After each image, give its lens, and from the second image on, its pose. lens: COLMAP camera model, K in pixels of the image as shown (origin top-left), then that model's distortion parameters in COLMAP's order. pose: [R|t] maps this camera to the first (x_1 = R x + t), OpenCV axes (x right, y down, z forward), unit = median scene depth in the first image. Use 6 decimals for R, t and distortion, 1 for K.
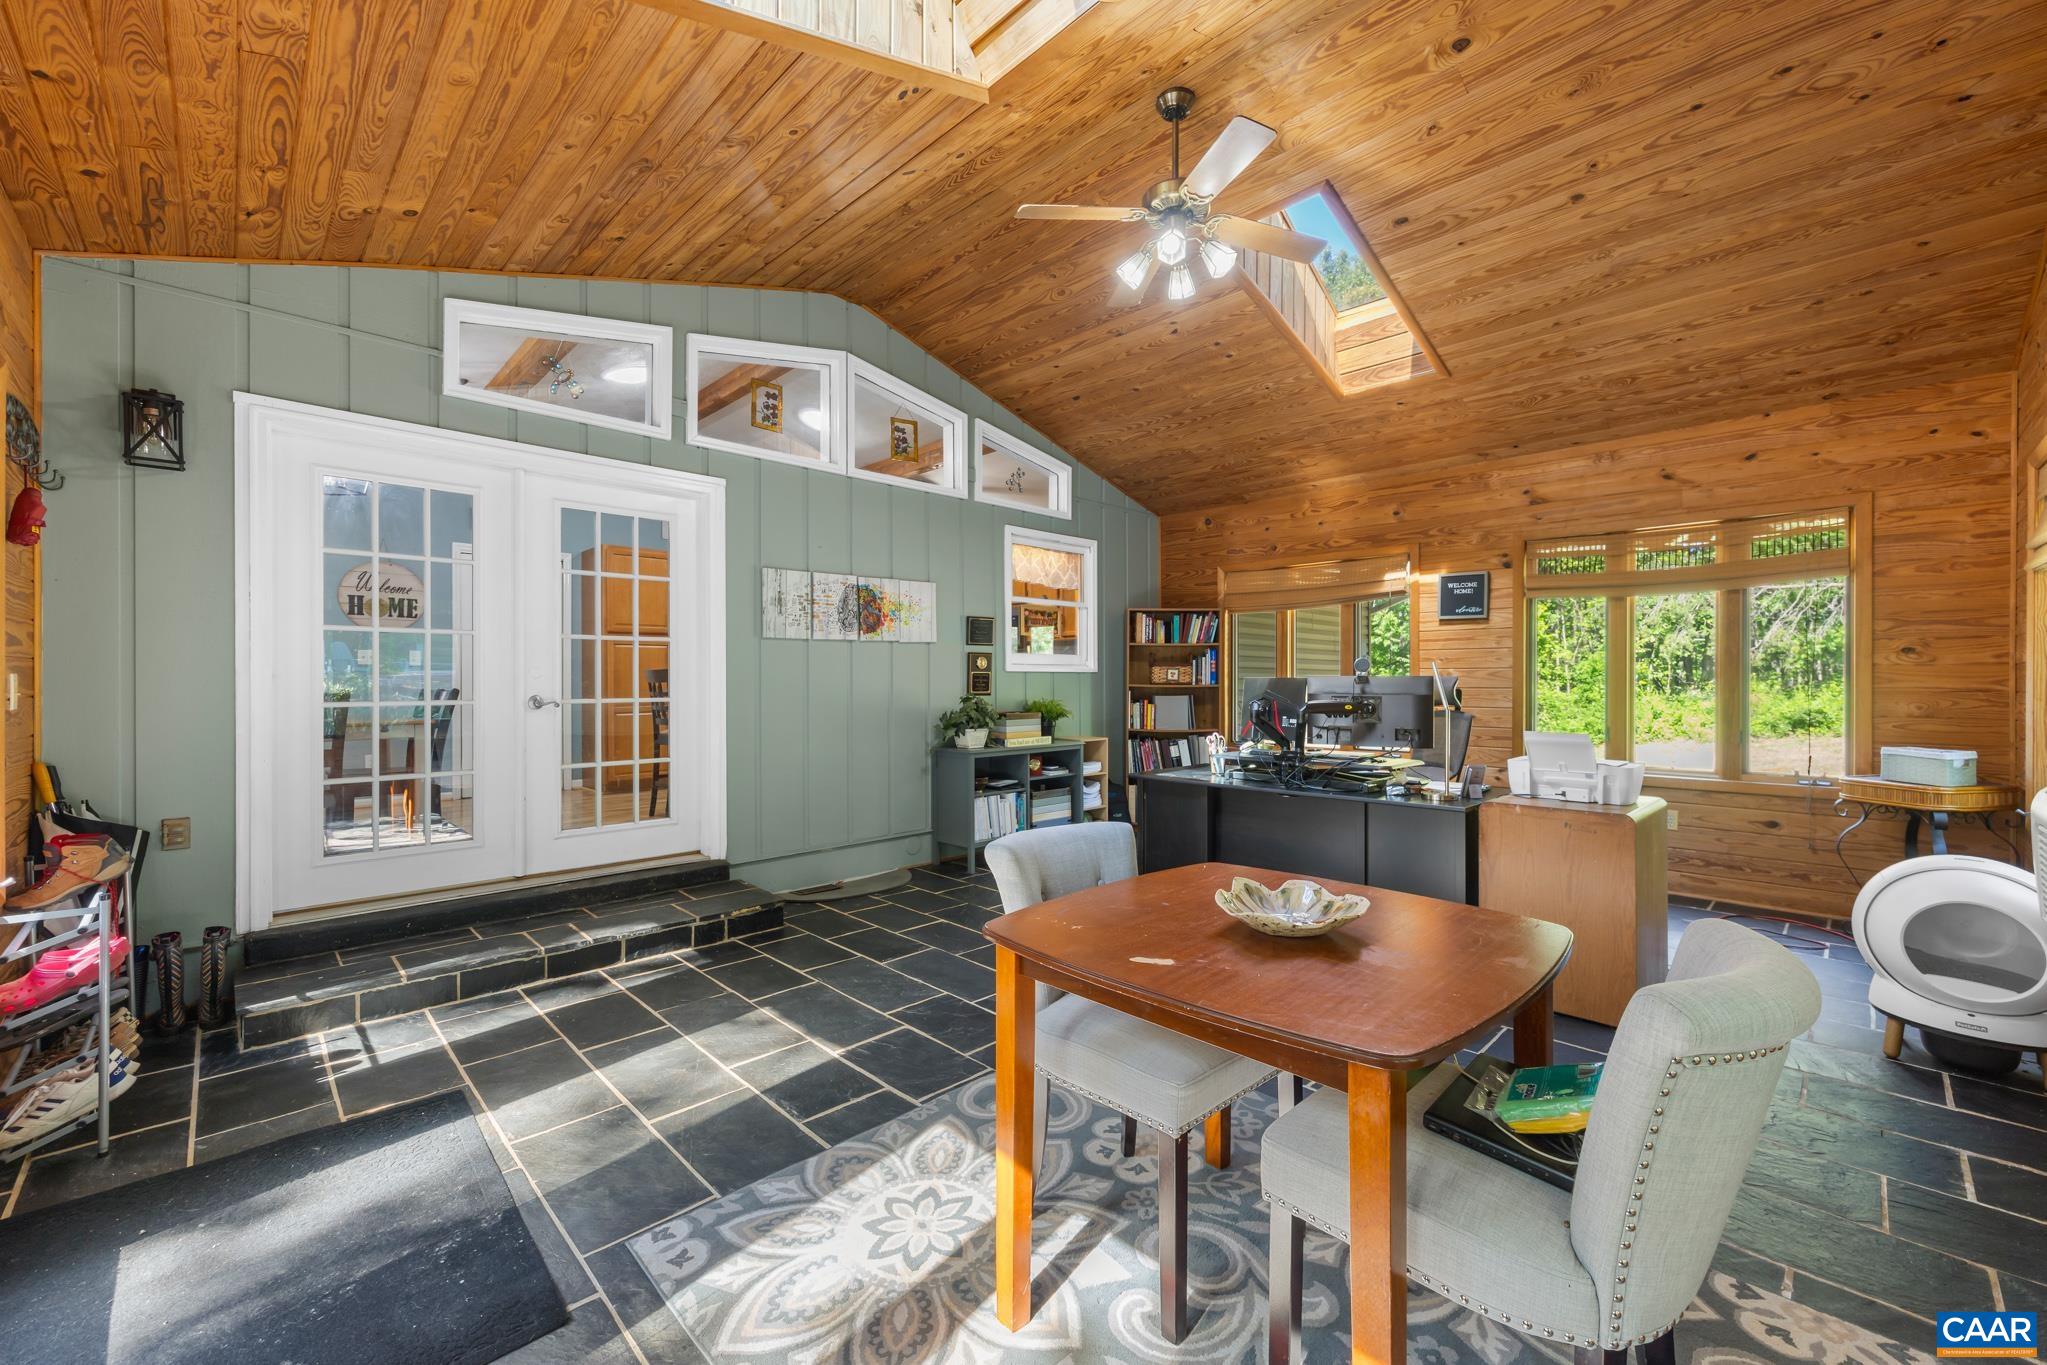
lens RADIAL K [[823.6, 0, 1018.2], [0, 823.6, 679.6], [0, 0, 1]] dist [0.000273, 0.000263]
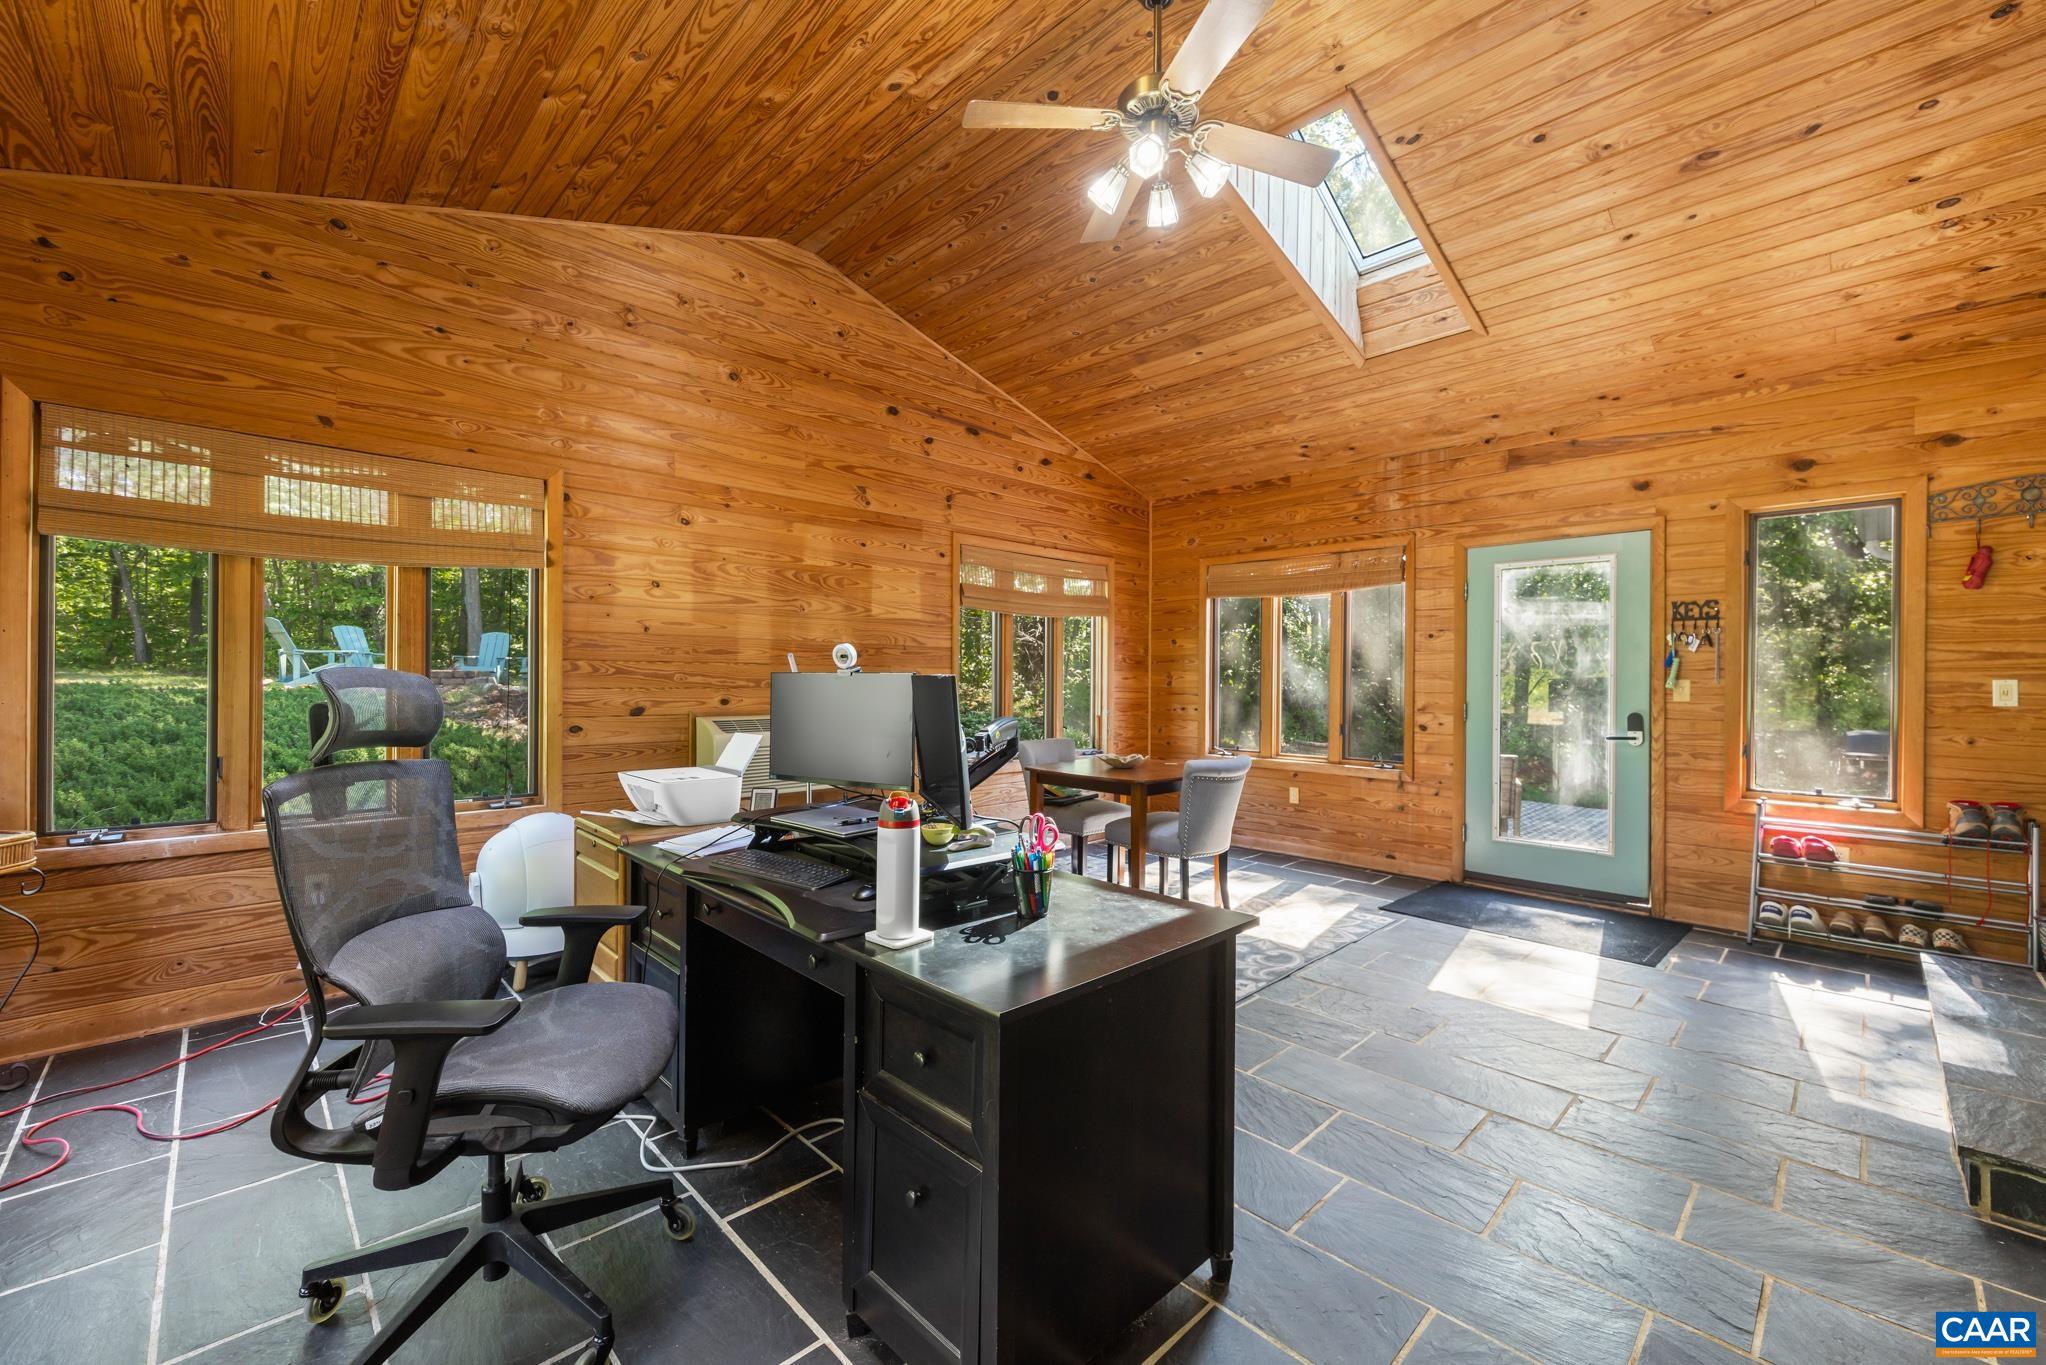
lens RADIAL K [[823.2, 0, 1017.7], [0, 823.2, 679.6], [0, 0, 1]] dist [0.000273, 0.000263]
pose [[-0.999992, -0.004068, -0.000058, 0.399176], [-0.004068, 0.999991, 0.001308, 0.000319], [0.000053, 0.001308, -0.999999, 2.222371]]
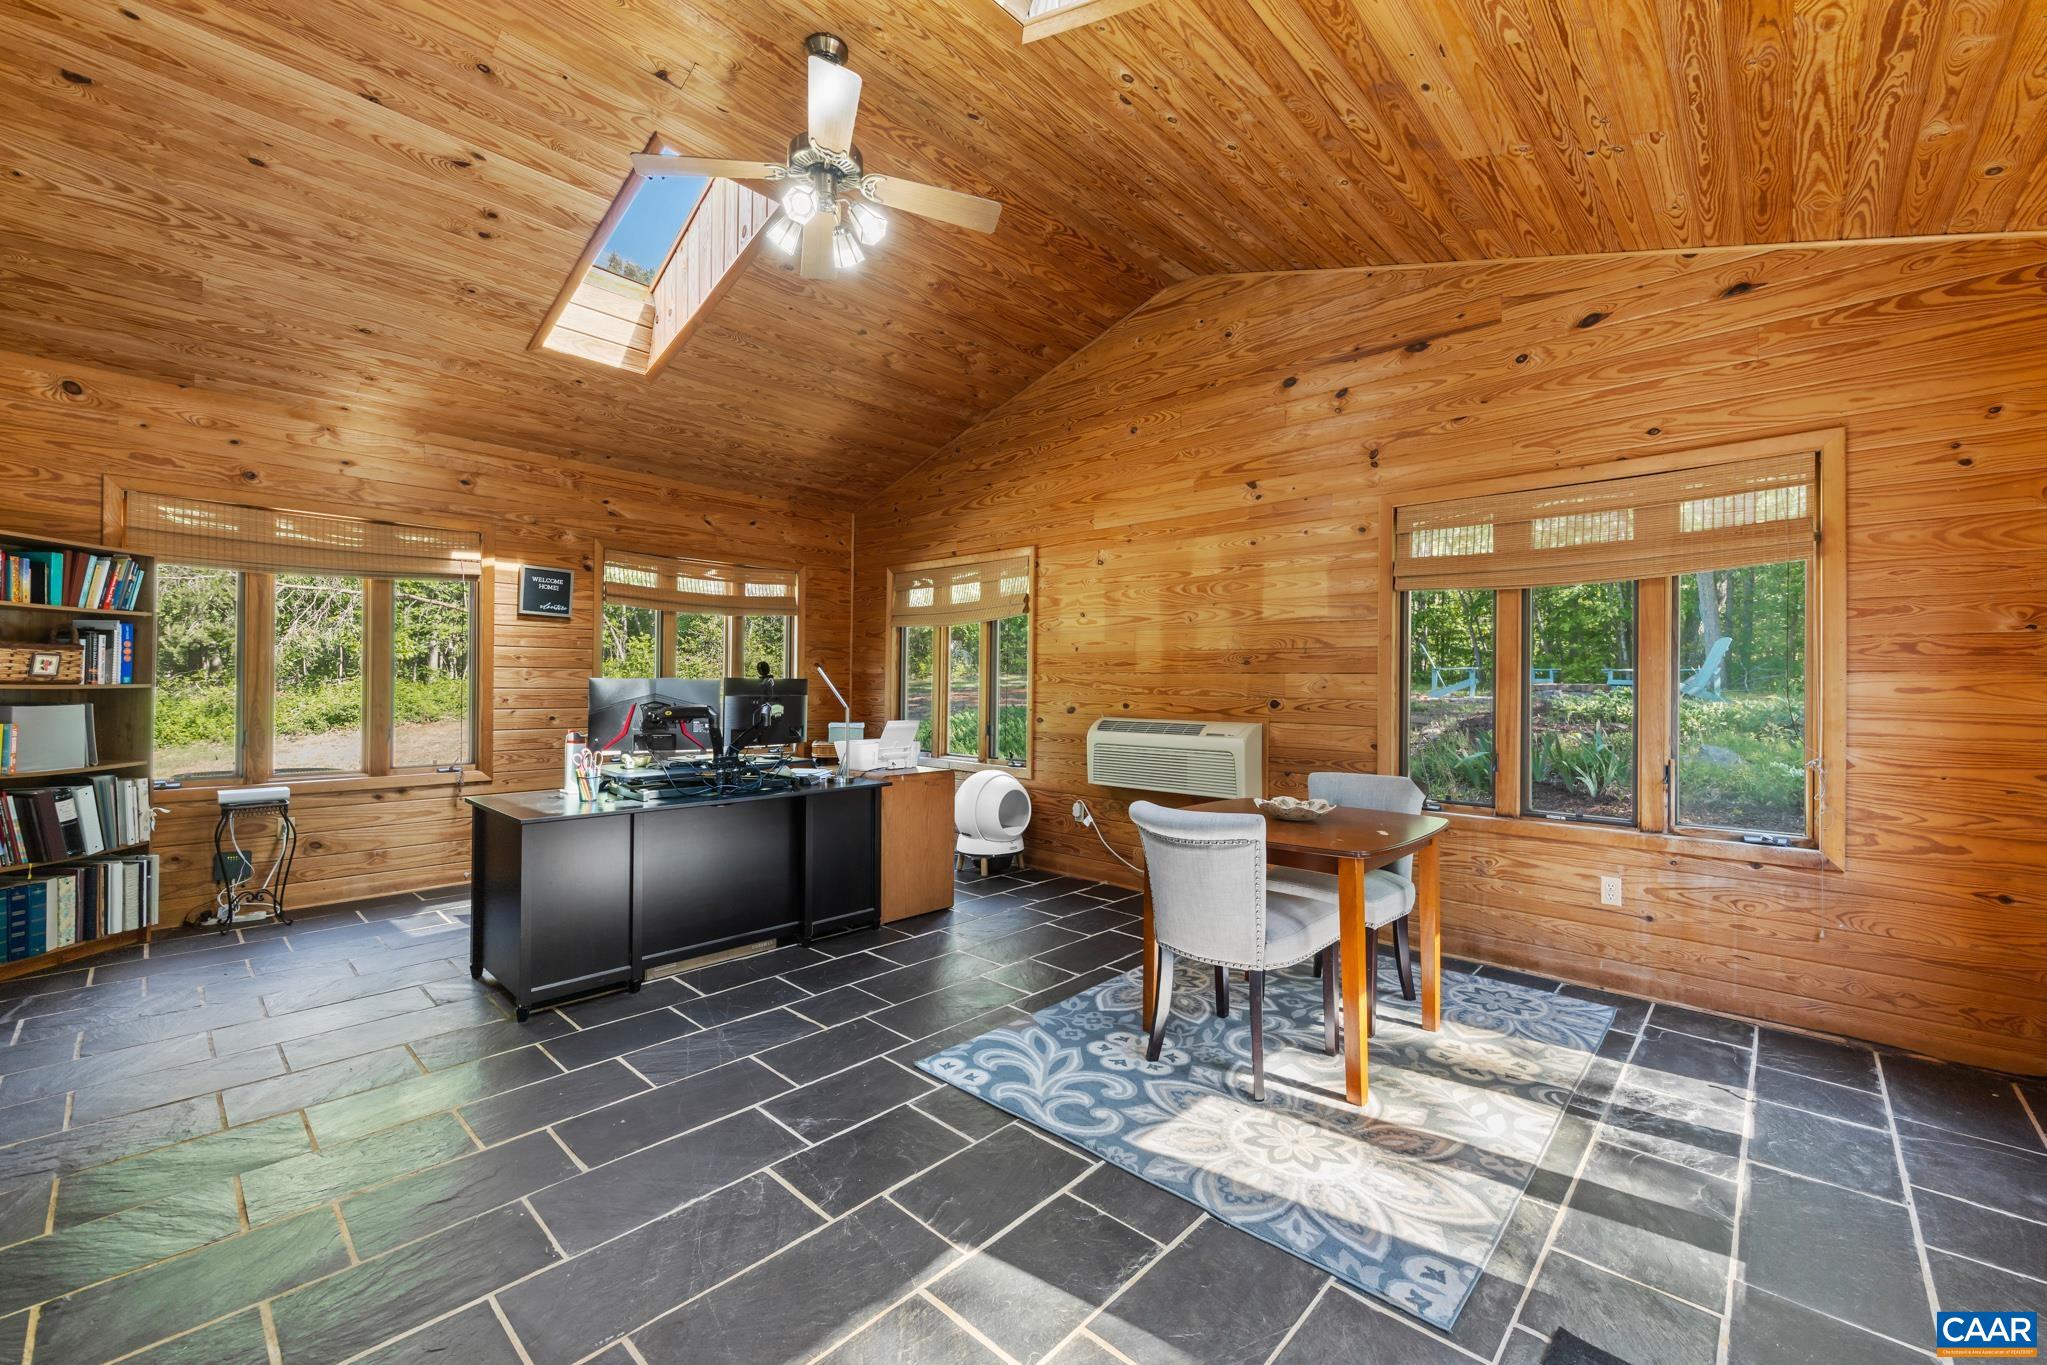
lens RADIAL K [[823.3, 0, 1022.9], [0, 823.3, 678.7], [0, 0, 1]] dist [-0.001731, -0.000107]
pose [[-0.051472, 0.006470, 0.998653, -0.883745], [-0.009448, 0.999931, -0.006965, 0.001058], [-0.998630, -0.009794, -0.051407, 0.998521]]
